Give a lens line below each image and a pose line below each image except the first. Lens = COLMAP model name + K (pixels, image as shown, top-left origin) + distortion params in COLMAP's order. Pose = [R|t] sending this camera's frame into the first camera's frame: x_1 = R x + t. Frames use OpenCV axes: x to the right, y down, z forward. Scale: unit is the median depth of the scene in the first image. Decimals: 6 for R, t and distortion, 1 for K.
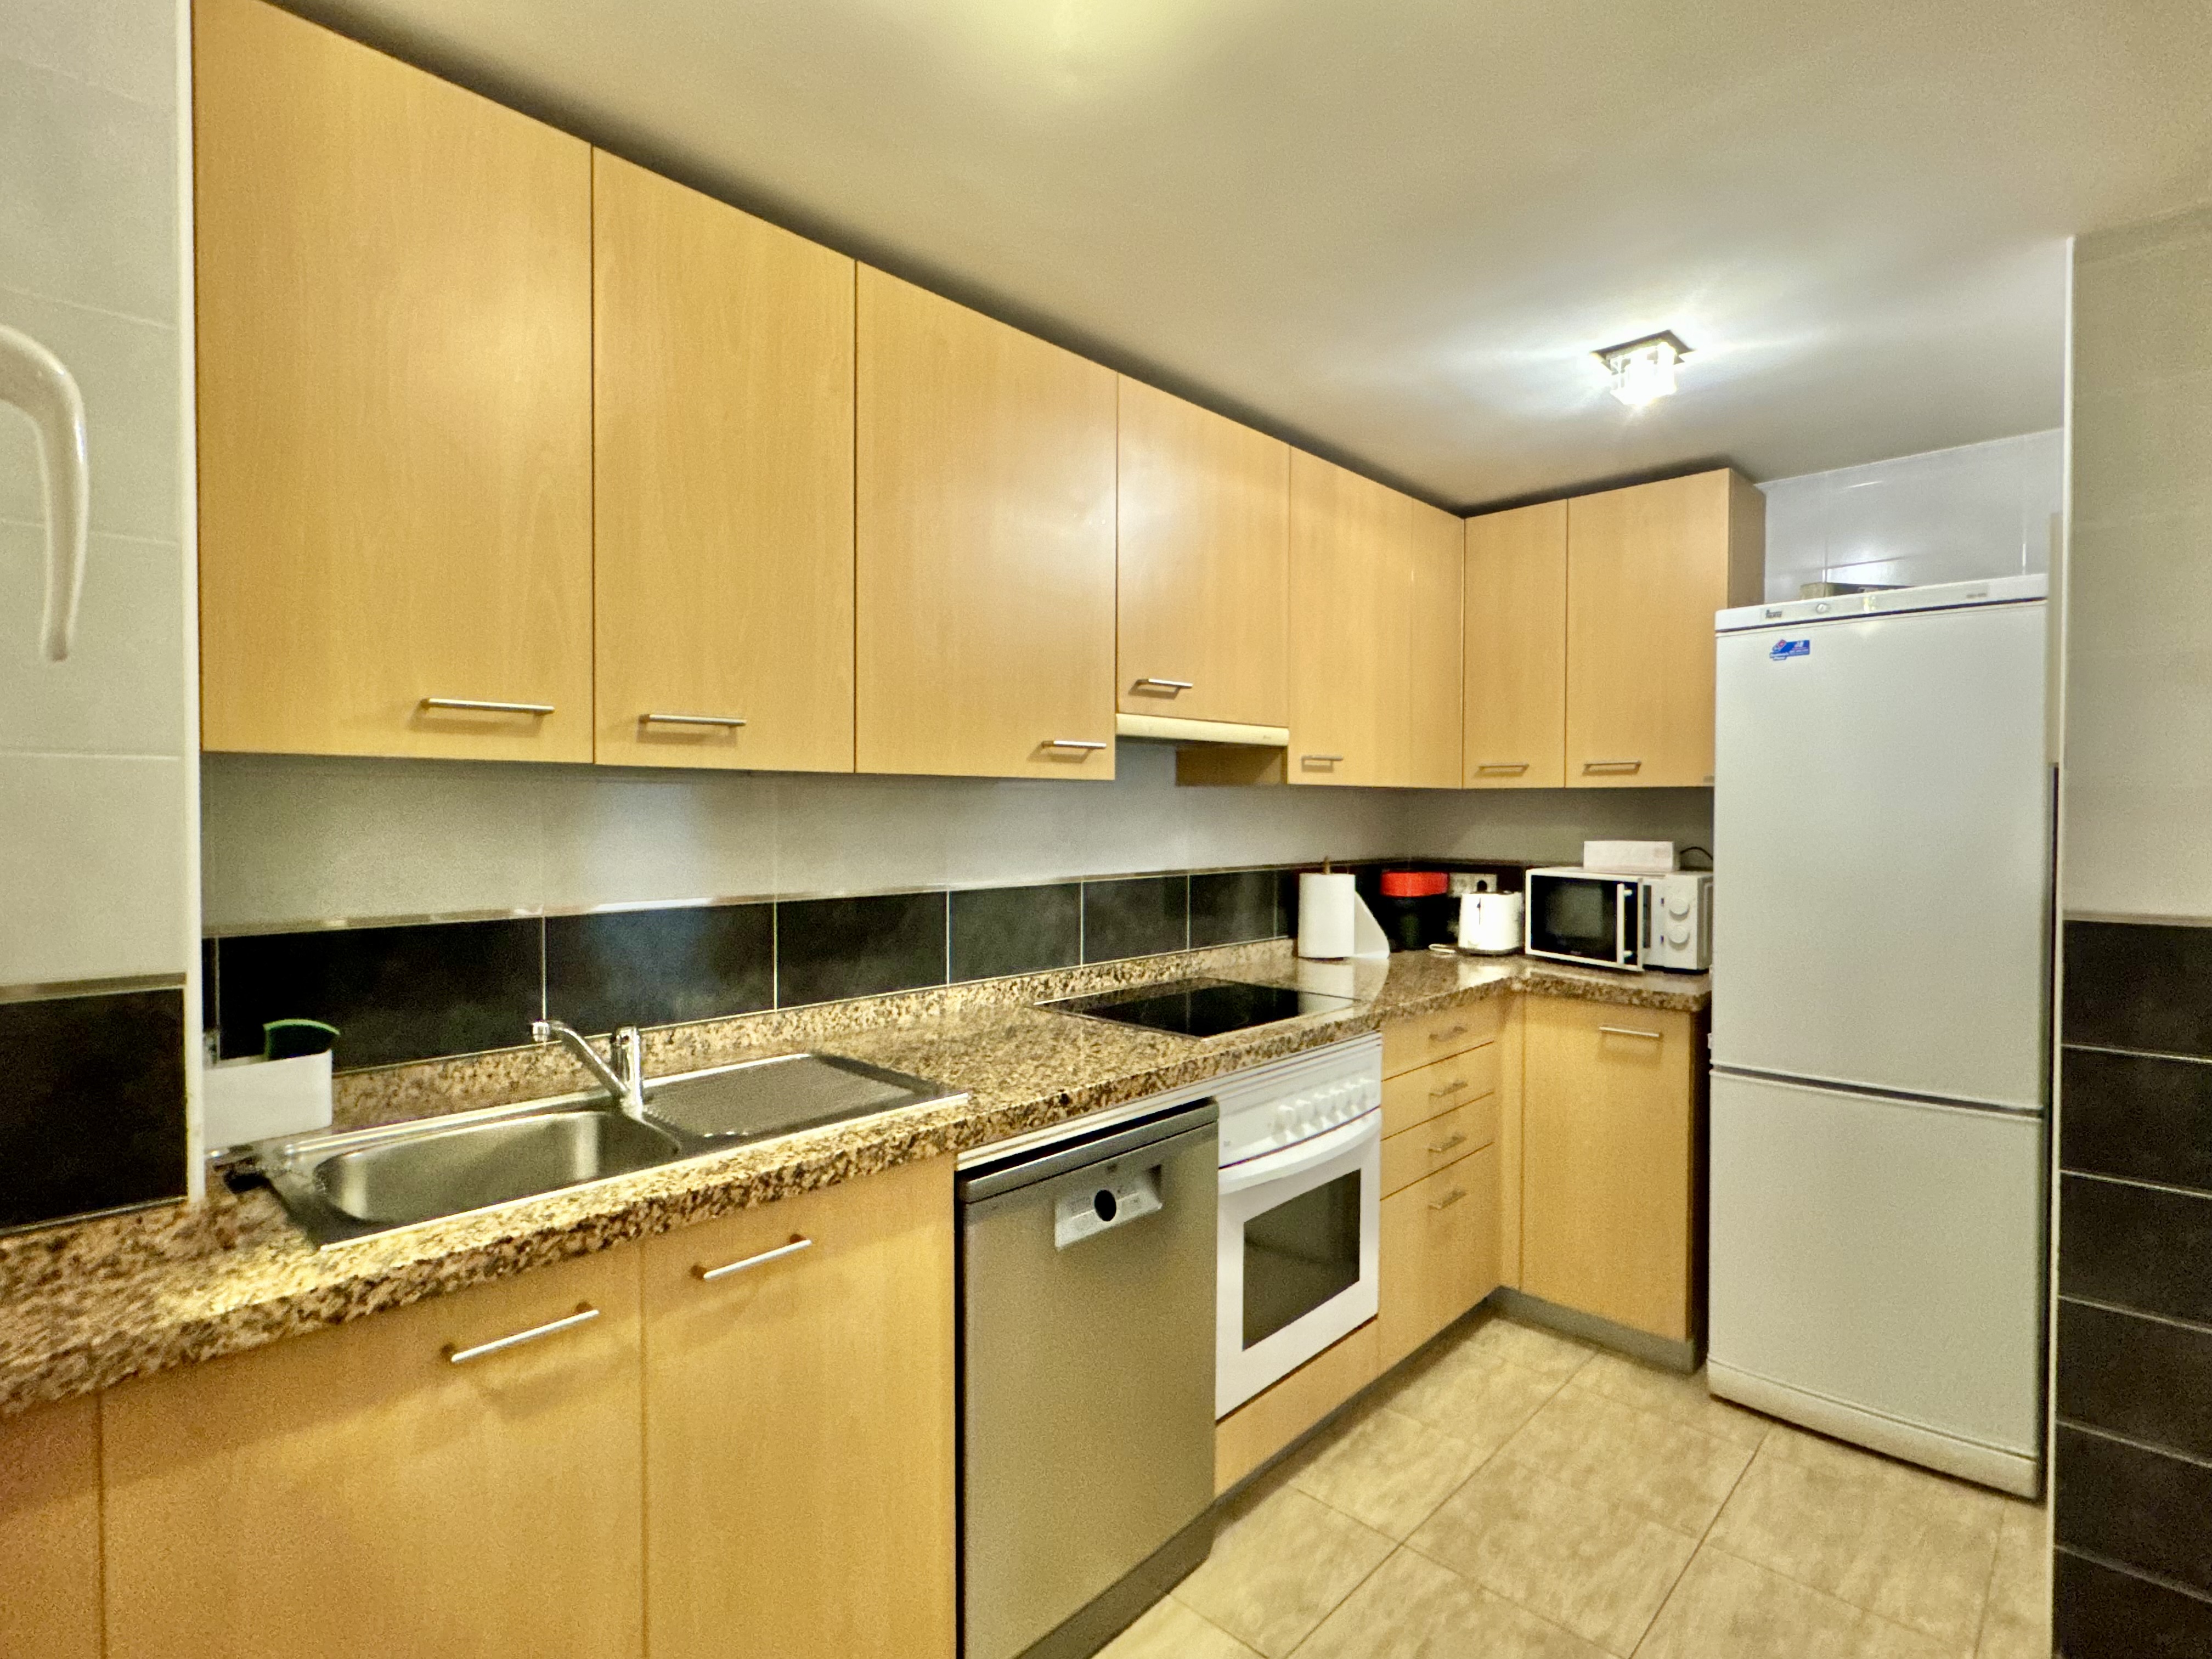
lens RADIAL K [[1087.4, 0, 1101.6], [0, 1087.4, 829.8], [0, 0, 1]] dist [-0.002474, 0.000927]
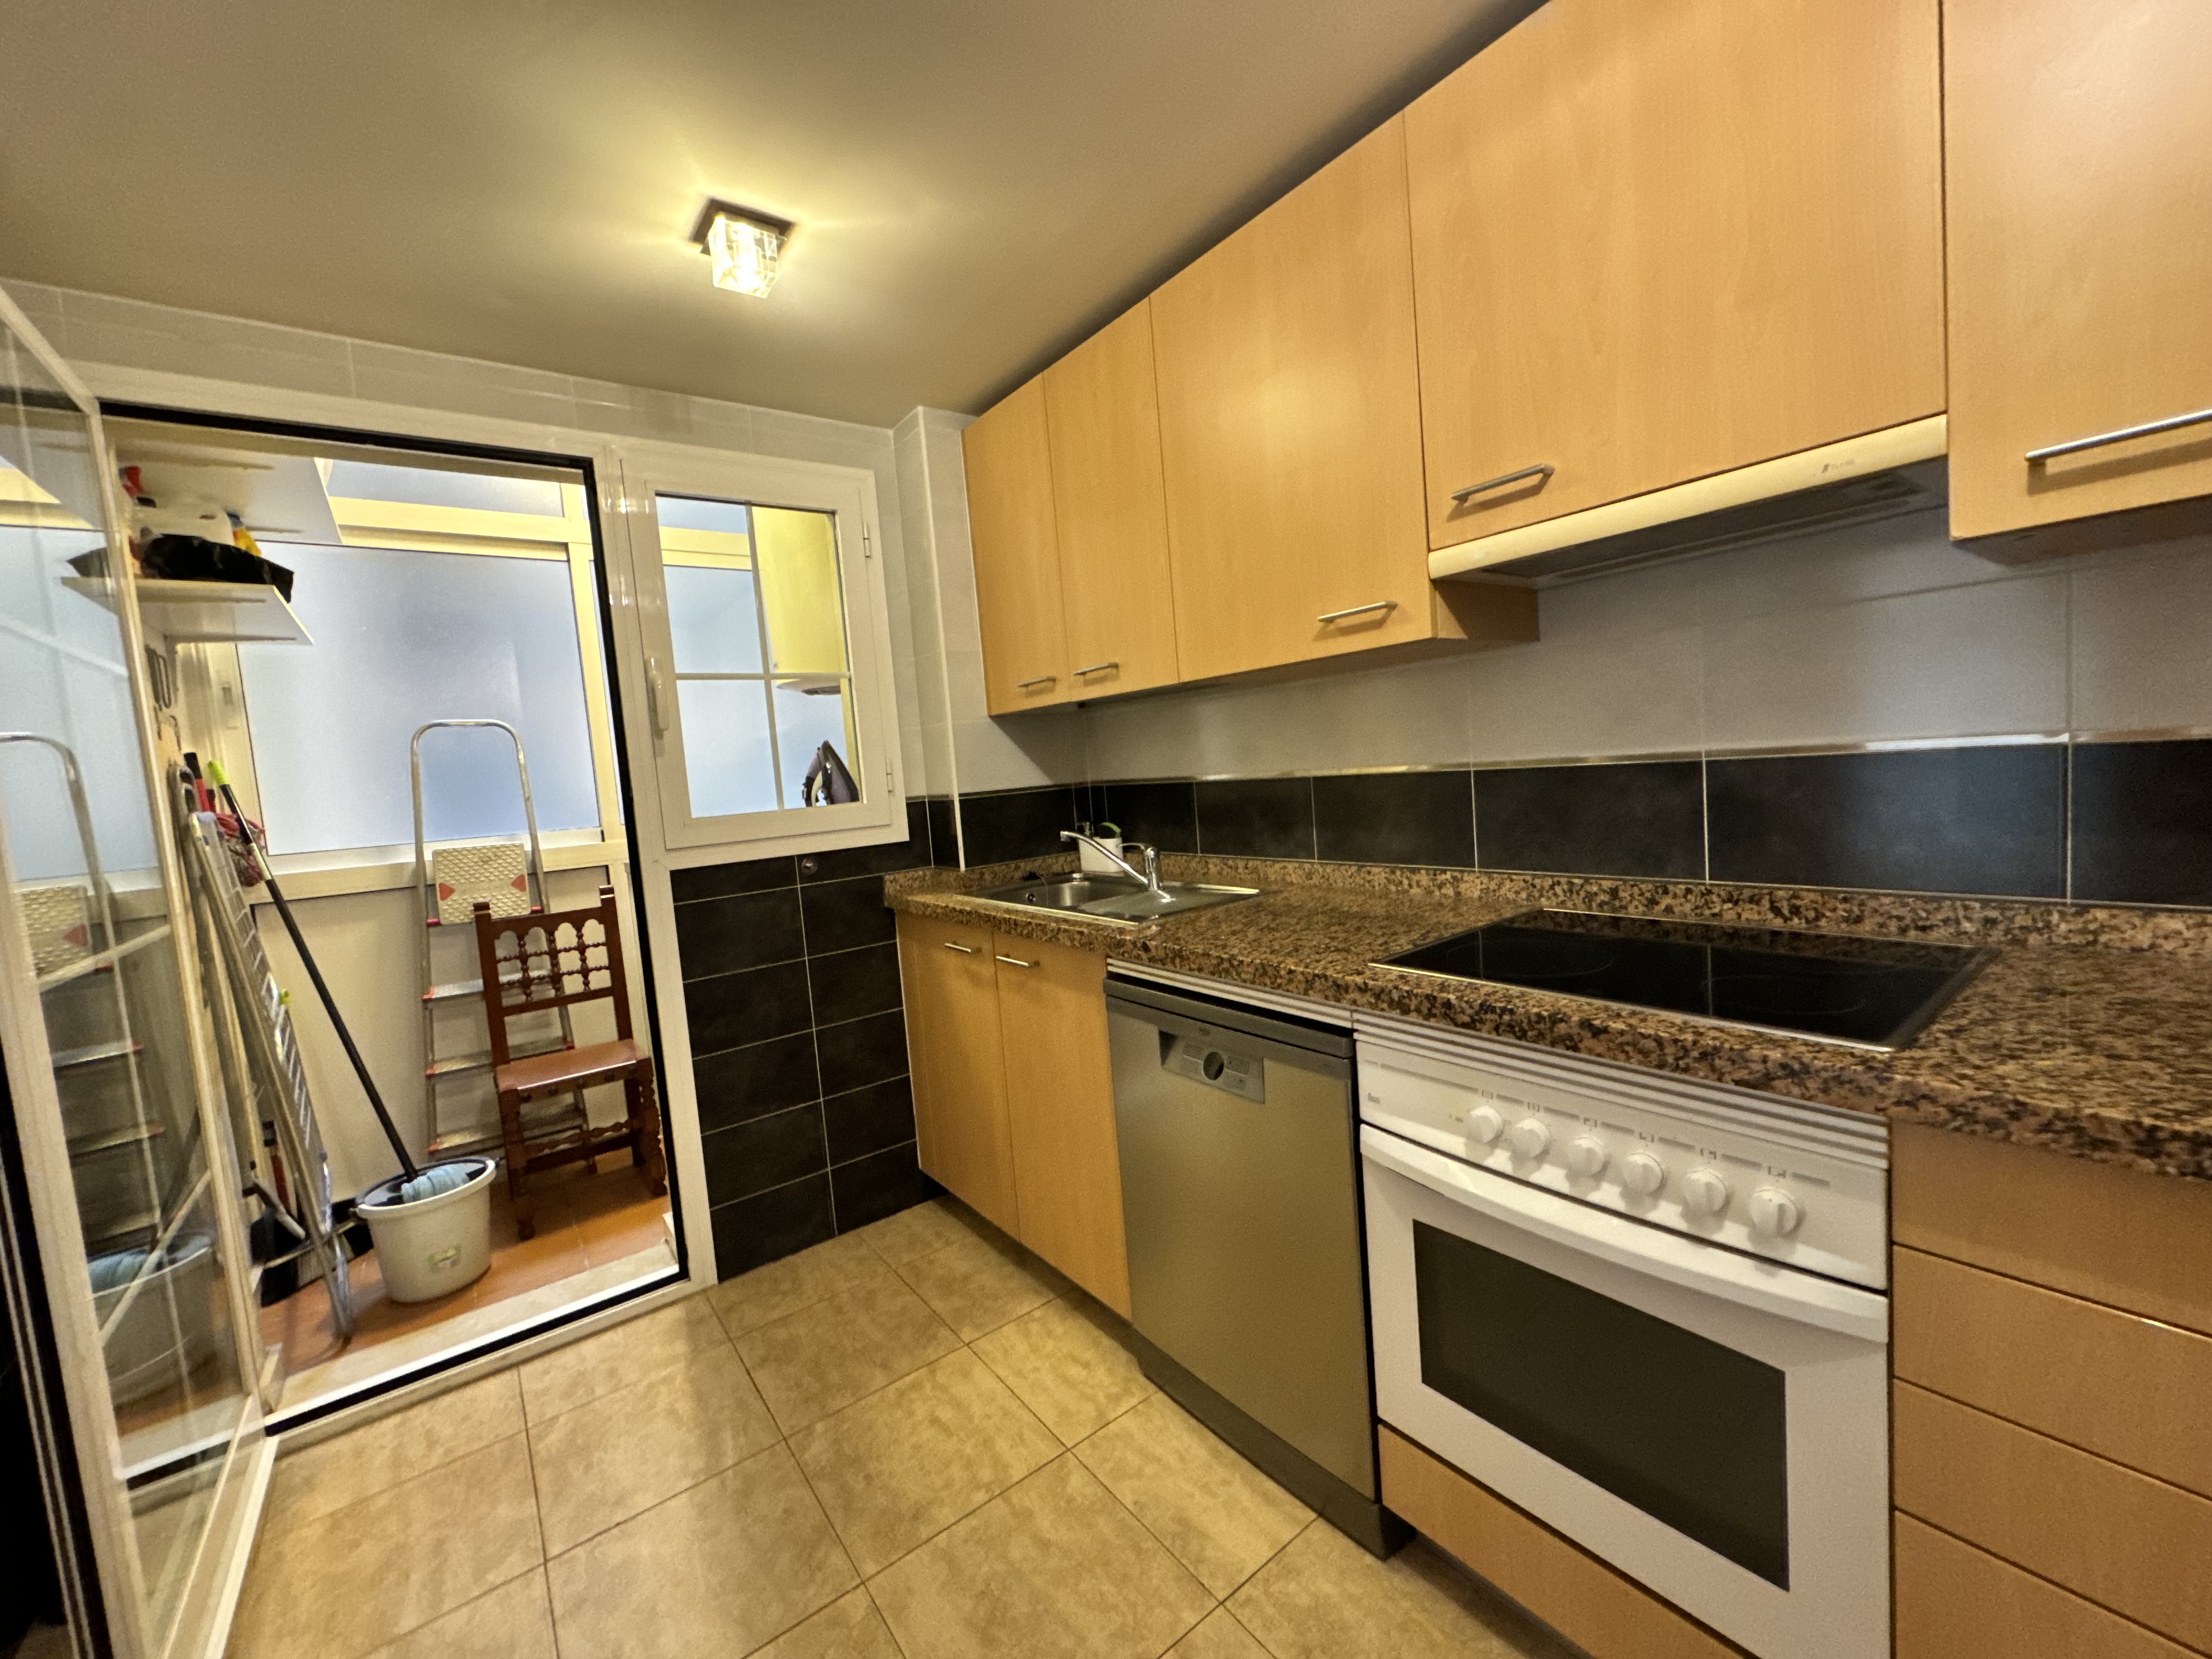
lens RADIAL K [[881.4, 0, 1102.9], [0, 881.4, 829.0], [0, 0, 1]] dist [-0.003430, 0.000855]
pose [[-0.156941, 0.085808, -0.983873, 0.766827], [0.060224, 0.995196, 0.077189, 0.033288], [0.985770, -0.047139, -0.161354, 0.929499]]
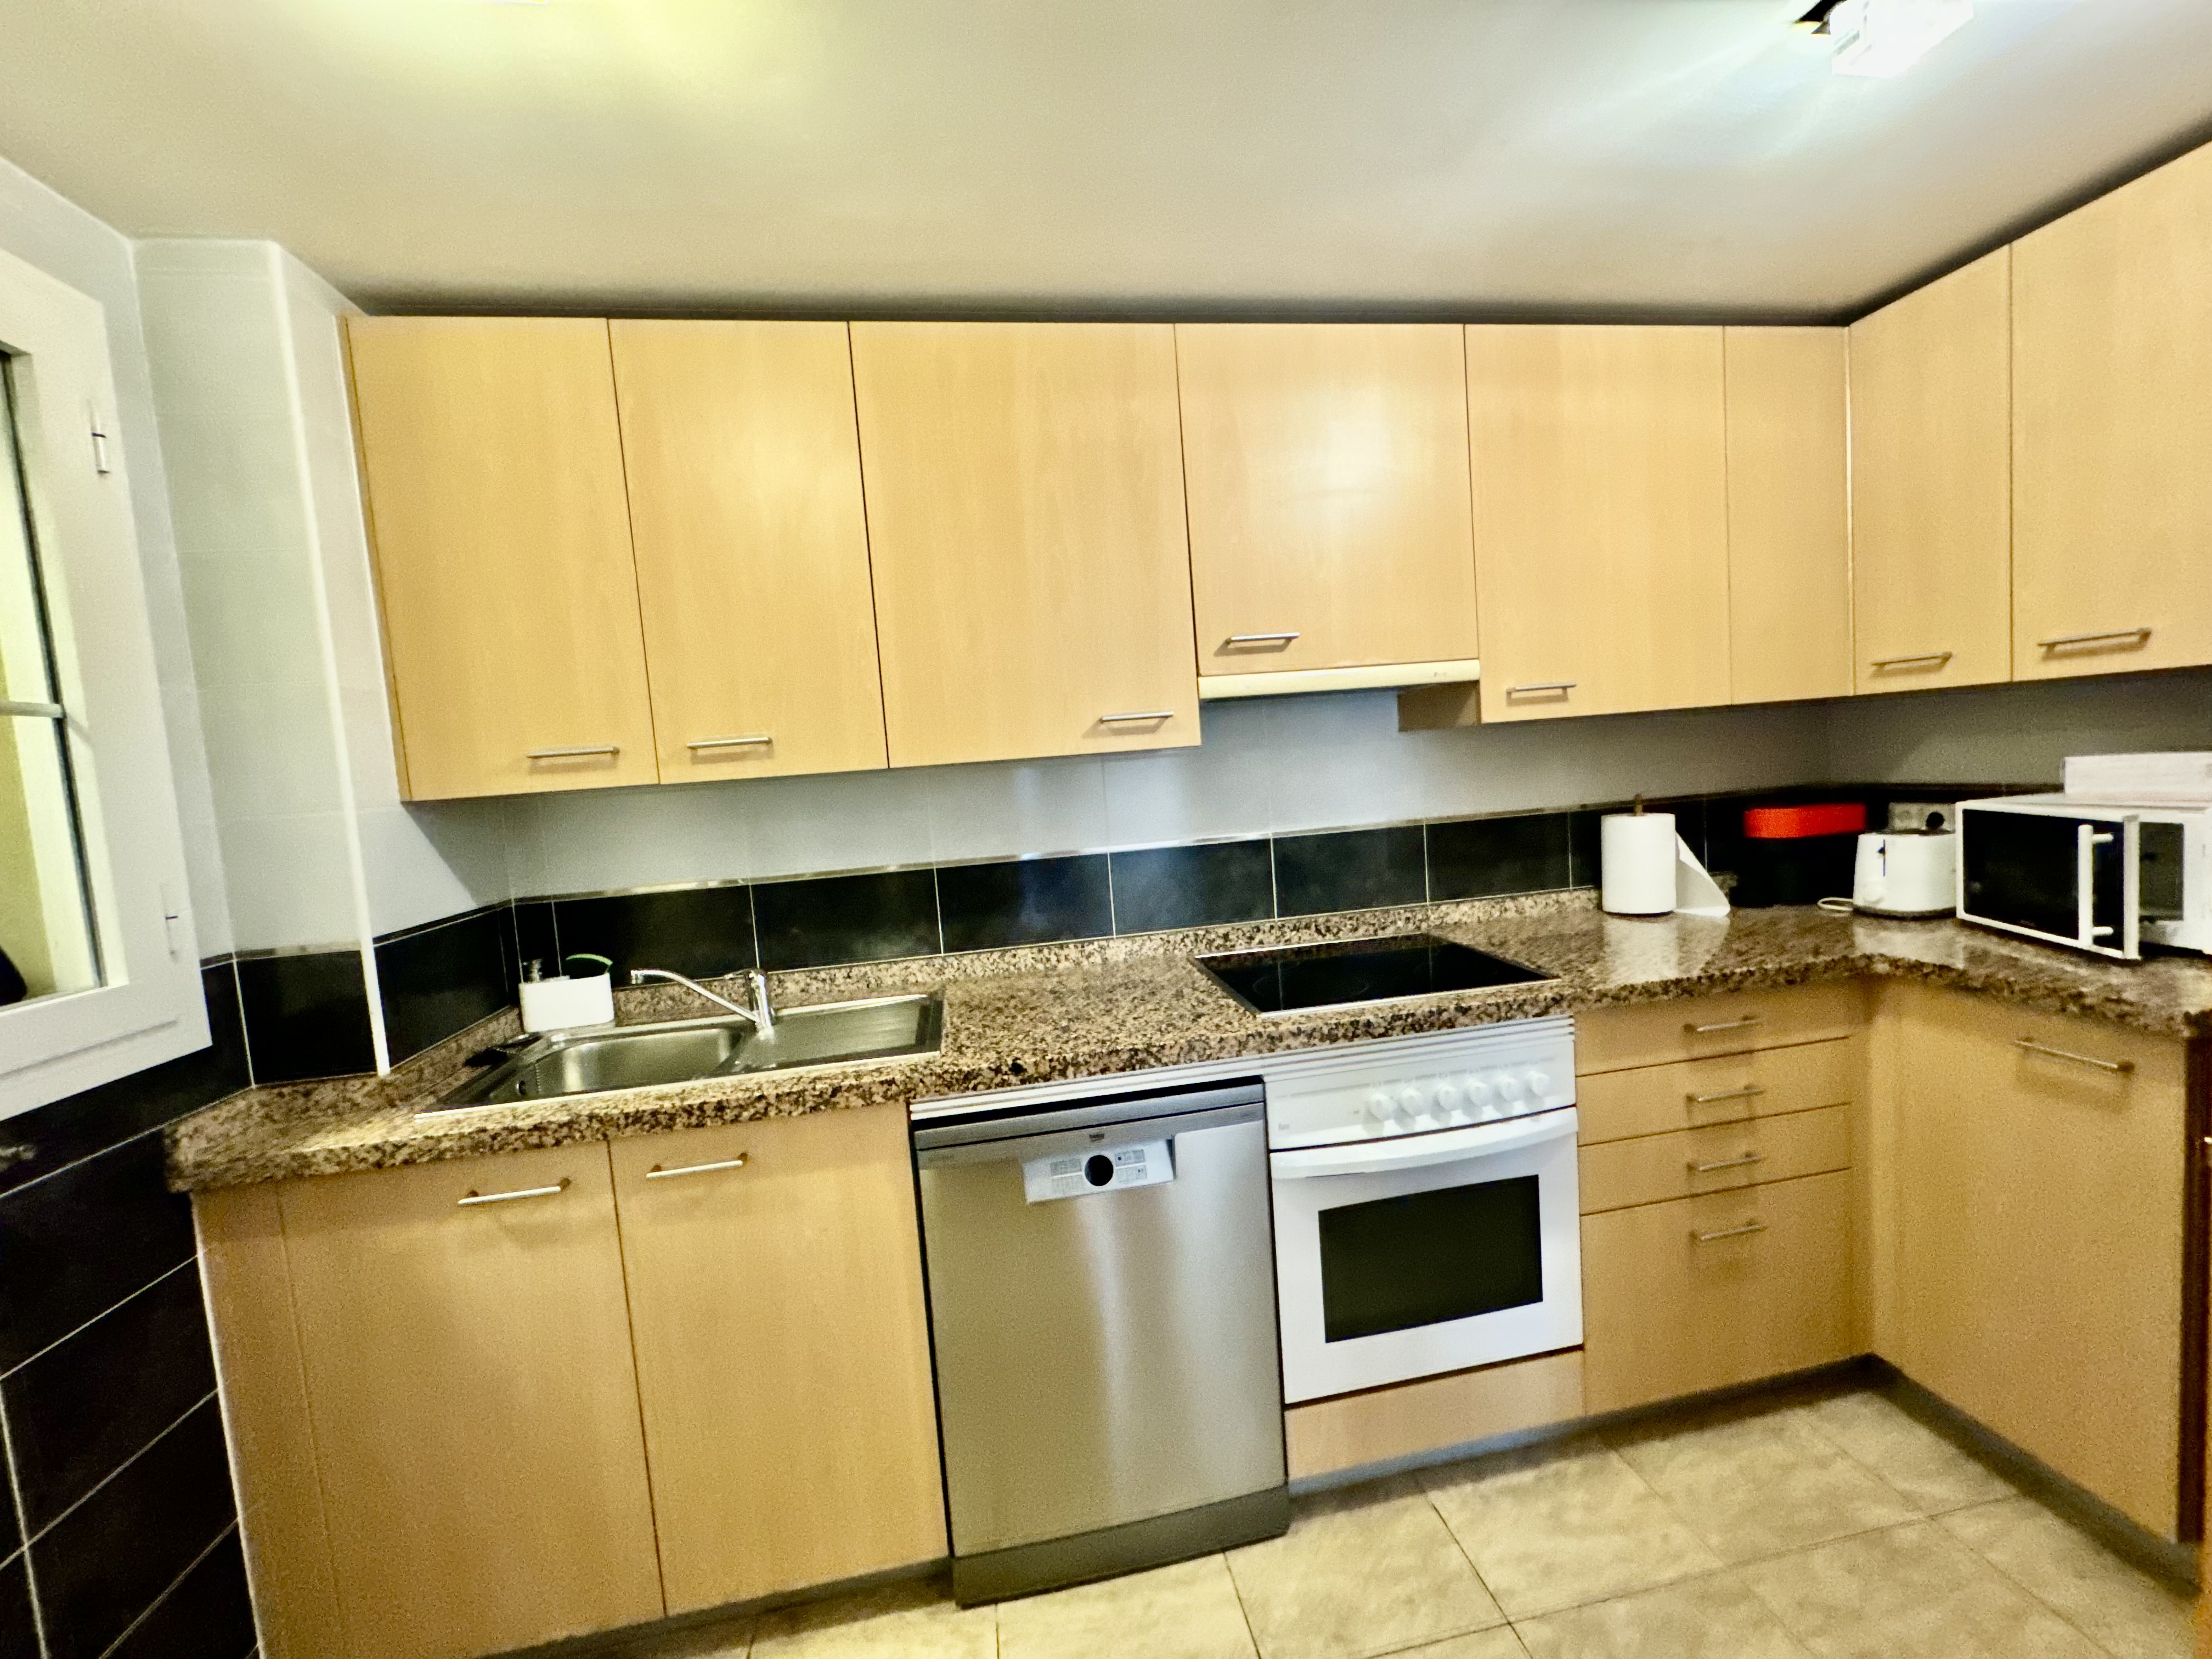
lens RADIAL K [[879.9, 0, 1104.0], [0, 879.9, 829.3], [0, 0, 1]] dist [-0.003099, 0.000560]
pose [[0.798149, -0.018558, -0.602175, 0.460207], [0.064814, 0.996369, 0.055201, -0.020784], [0.598964, -0.083088, 0.796454, 0.323865]]
